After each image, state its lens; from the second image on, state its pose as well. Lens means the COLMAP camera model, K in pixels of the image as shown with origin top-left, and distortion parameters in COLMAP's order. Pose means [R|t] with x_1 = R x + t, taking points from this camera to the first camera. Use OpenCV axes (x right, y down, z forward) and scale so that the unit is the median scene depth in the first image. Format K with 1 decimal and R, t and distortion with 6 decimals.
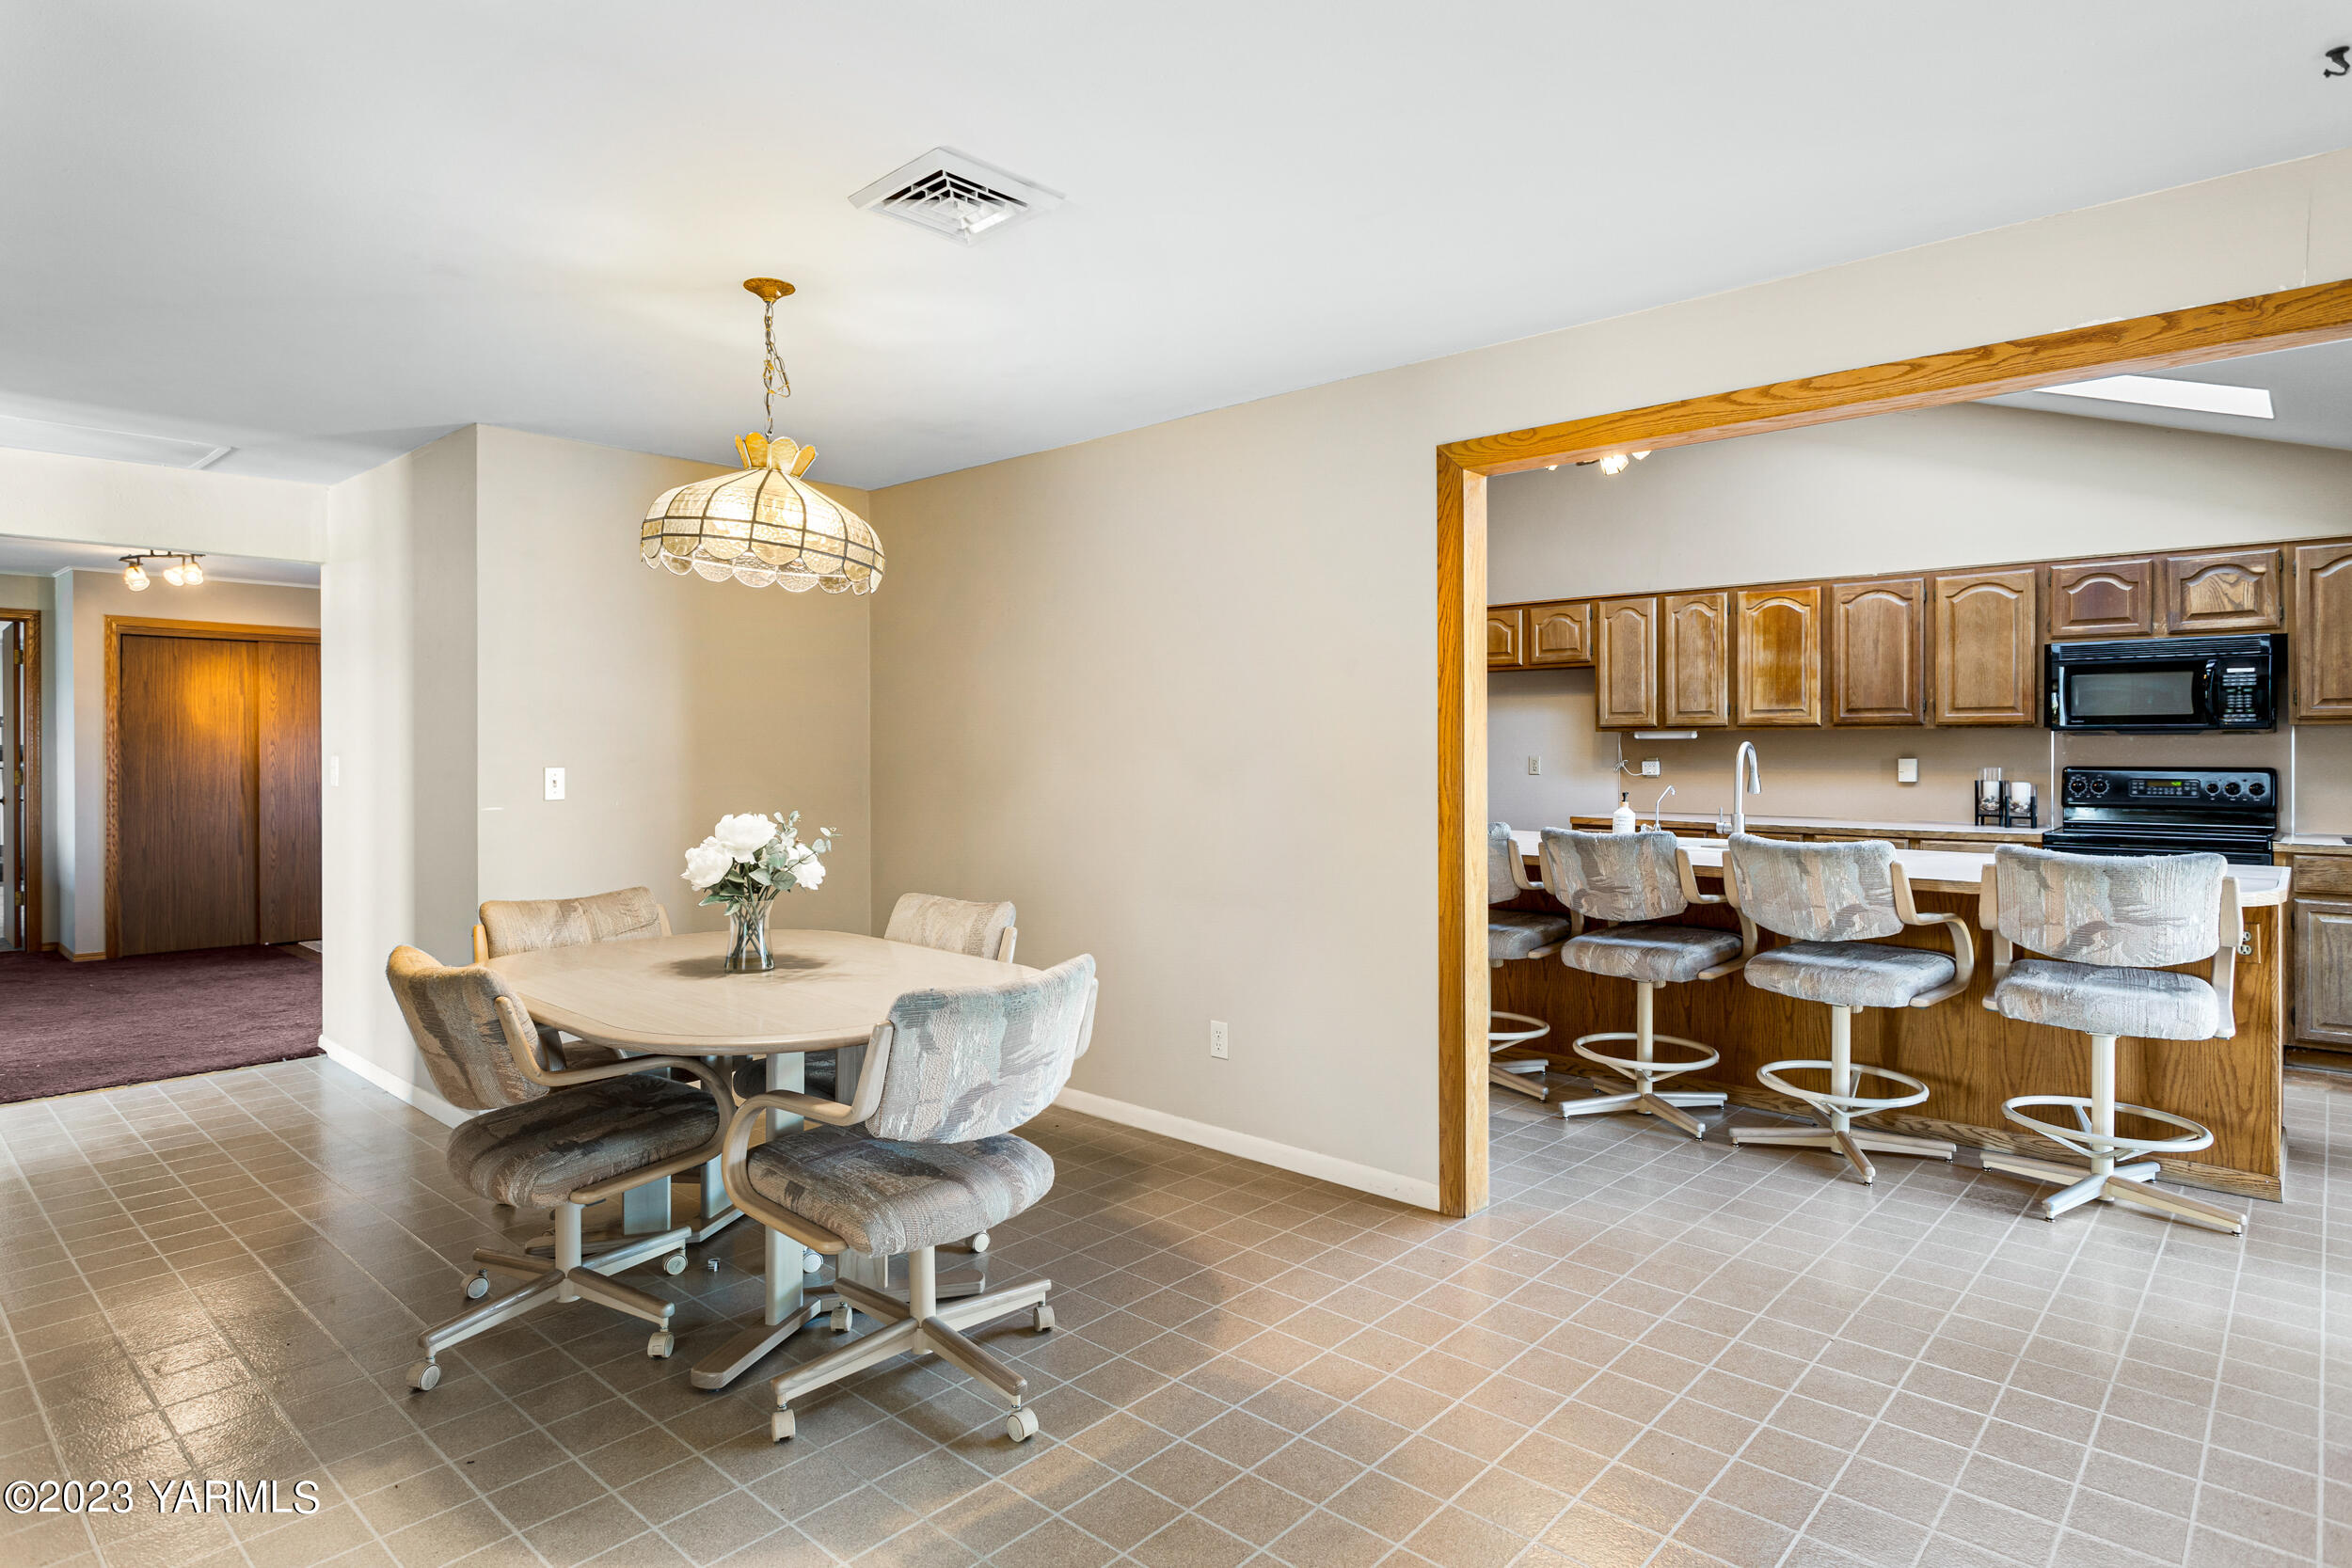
lens RADIAL K [[1291.4, 0, 1128.3], [0, 1291.4, 743.8], [0, 0, 1]] dist [0.006629, -0.002060]
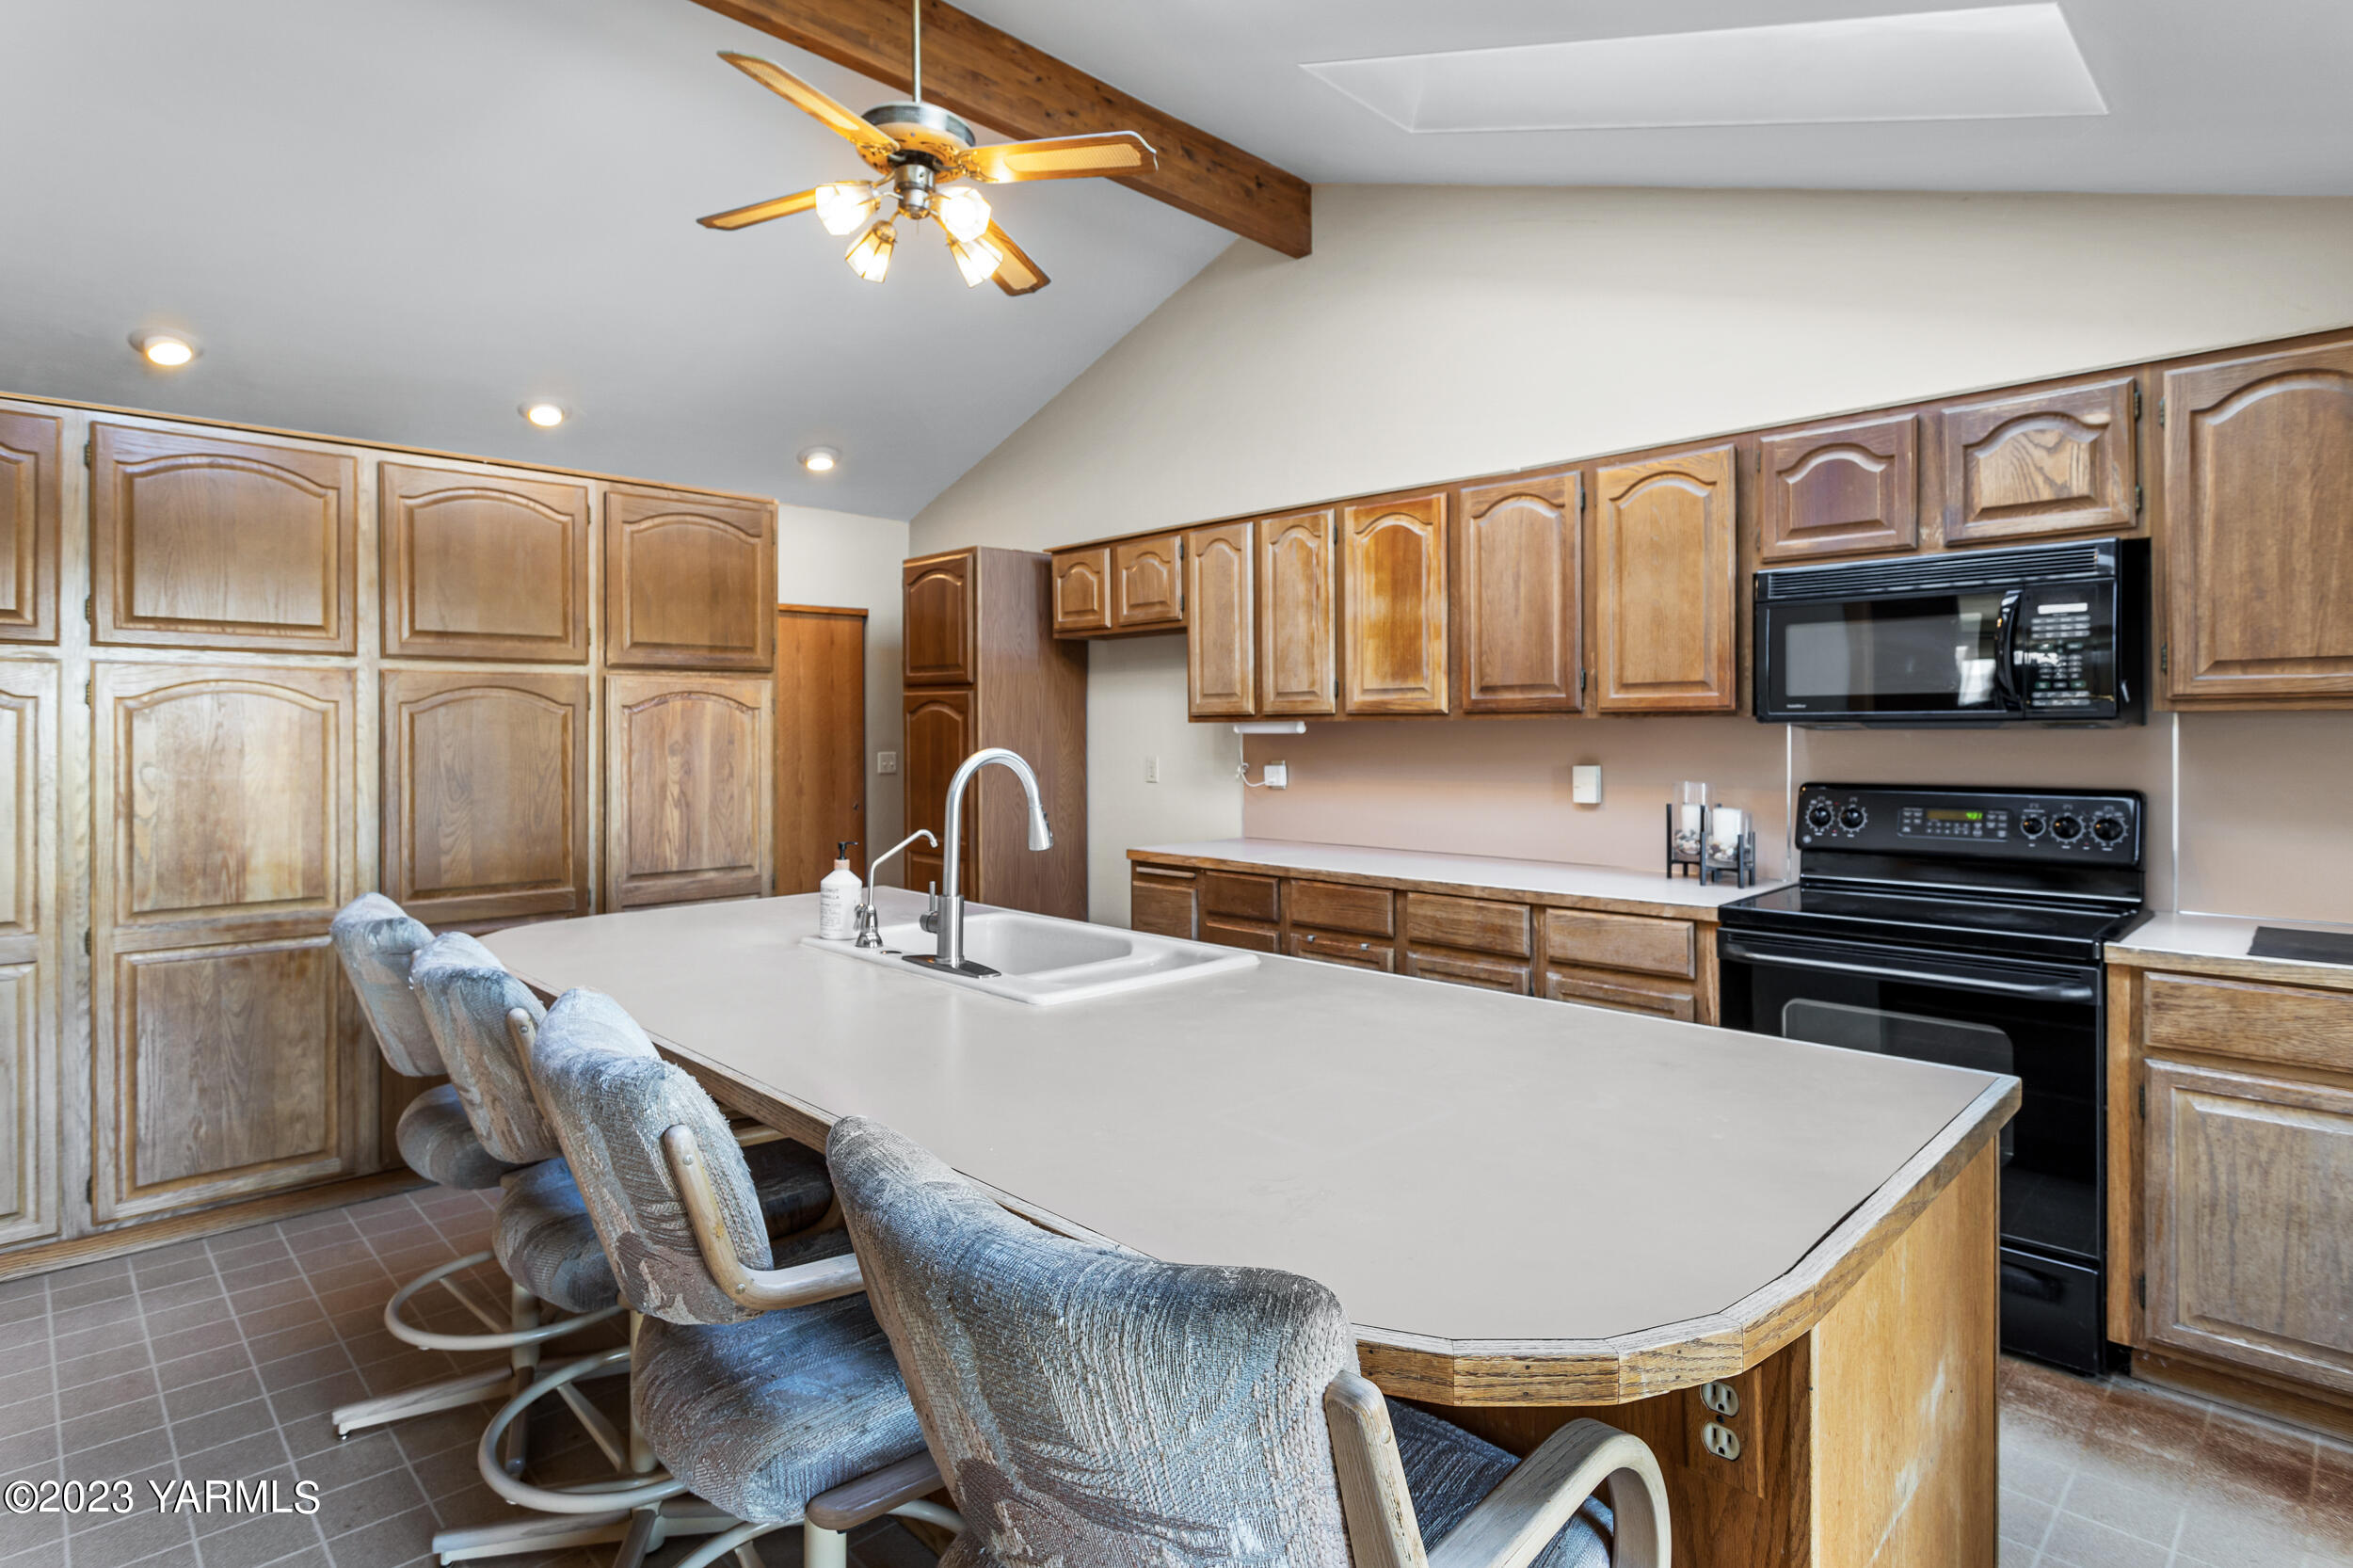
lens RADIAL K [[1228.1, 0, 1136.8], [0, 1228.1, 732.3], [0, 0, 1]] dist [-0.002602, -0.000363]
pose [[0.998929, -0.002088, -0.046233, 0.421879], [0.002239, 0.999992, 0.003218, -0.007269], [0.046226, -0.003318, 0.998926, 0.403726]]
